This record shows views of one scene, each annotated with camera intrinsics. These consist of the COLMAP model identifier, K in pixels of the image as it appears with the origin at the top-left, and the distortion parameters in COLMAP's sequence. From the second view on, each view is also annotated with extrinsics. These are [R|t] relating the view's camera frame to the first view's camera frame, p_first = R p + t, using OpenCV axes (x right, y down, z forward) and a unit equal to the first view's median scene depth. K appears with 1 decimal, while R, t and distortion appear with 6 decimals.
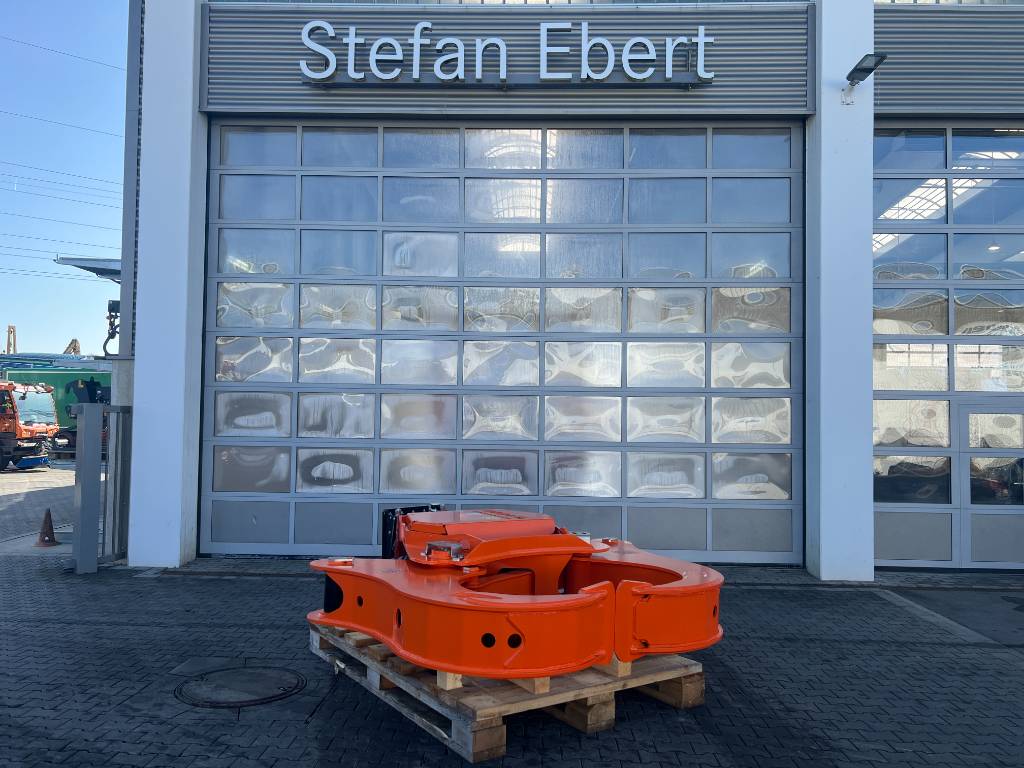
lens RADIAL K [[776.0, 0, 513.9], [0, 776.0, 384.1], [0, 0, 1]] dist [0.057276, -0.062857]
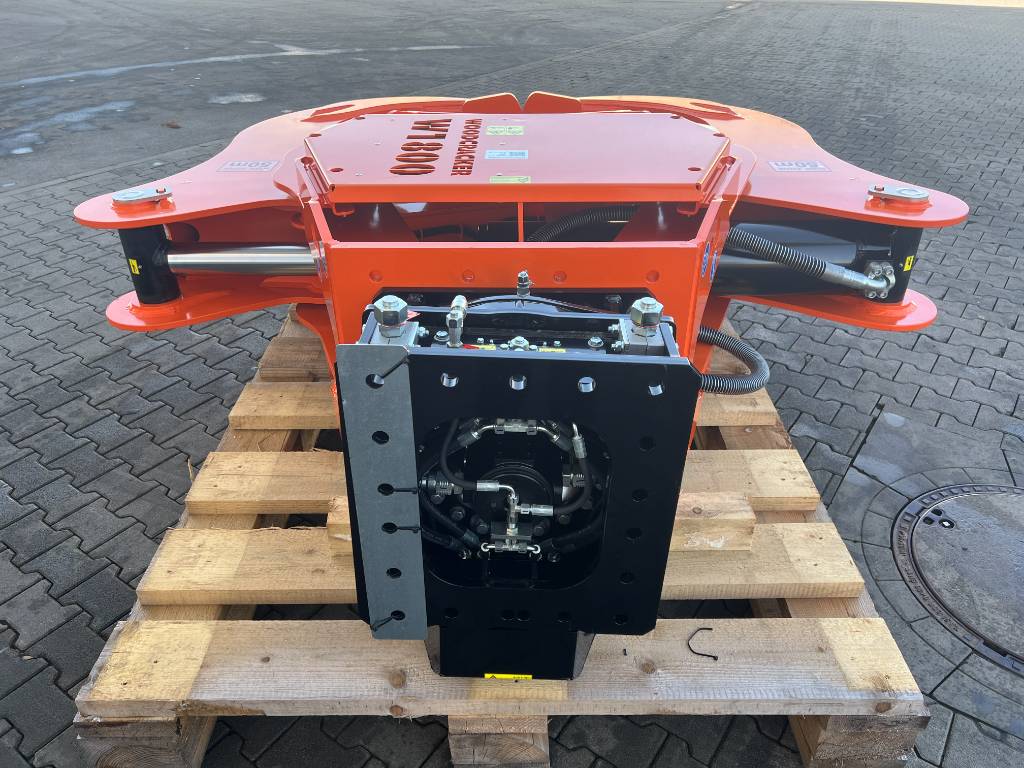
lens RADIAL K [[764.5, 0, 520.0], [0, 764.5, 385.9], [0, 0, 1]] dist [0.056688, -0.063708]
pose [[-0.828447, -0.319579, 0.459940, -0.152113], [-0.049870, 0.860052, 0.507763, 0.054133], [-0.557843, 0.397718, -0.728445, 0.807386]]
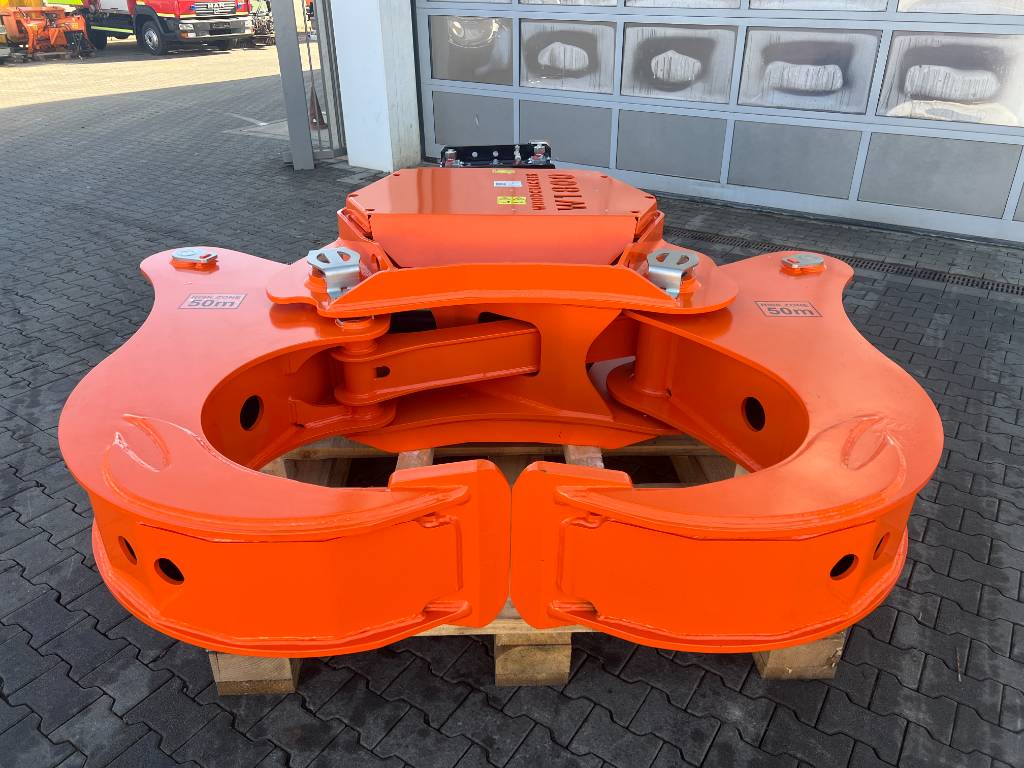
lens RADIAL K [[776.0, 0, 513.9], [0, 776.0, 384.1], [0, 0, 1]] dist [0.057276, -0.062857]
pose [[0.849473, 0.234525, -0.472646, 0.144032], [0.036720, 0.867337, 0.496364, 0.016525], [0.526353, -0.439003, 0.728168, 0.357893]]
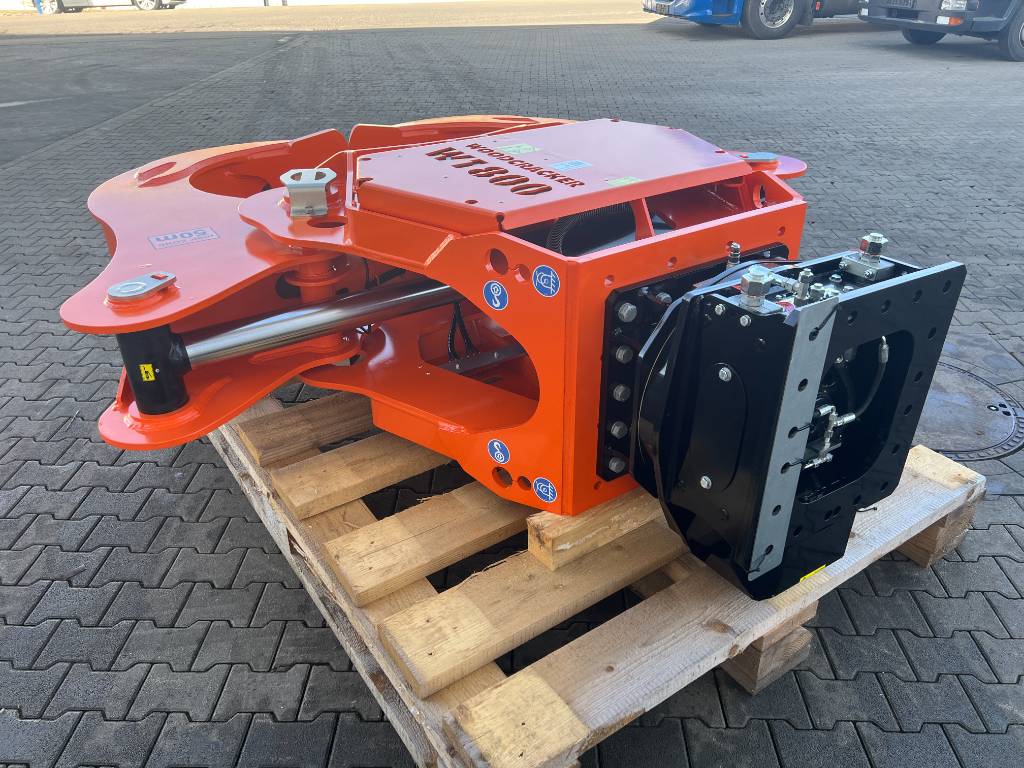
lens RADIAL K [[764.5, 0, 520.0], [0, 764.5, 385.9], [0, 0, 1]] dist [0.056688, -0.063708]
pose [[-0.999594, -0.021369, -0.018868, -0.015282], [-0.027642, 0.888367, 0.458301, 0.059965], [0.006969, 0.458637, -0.888597, 0.866229]]
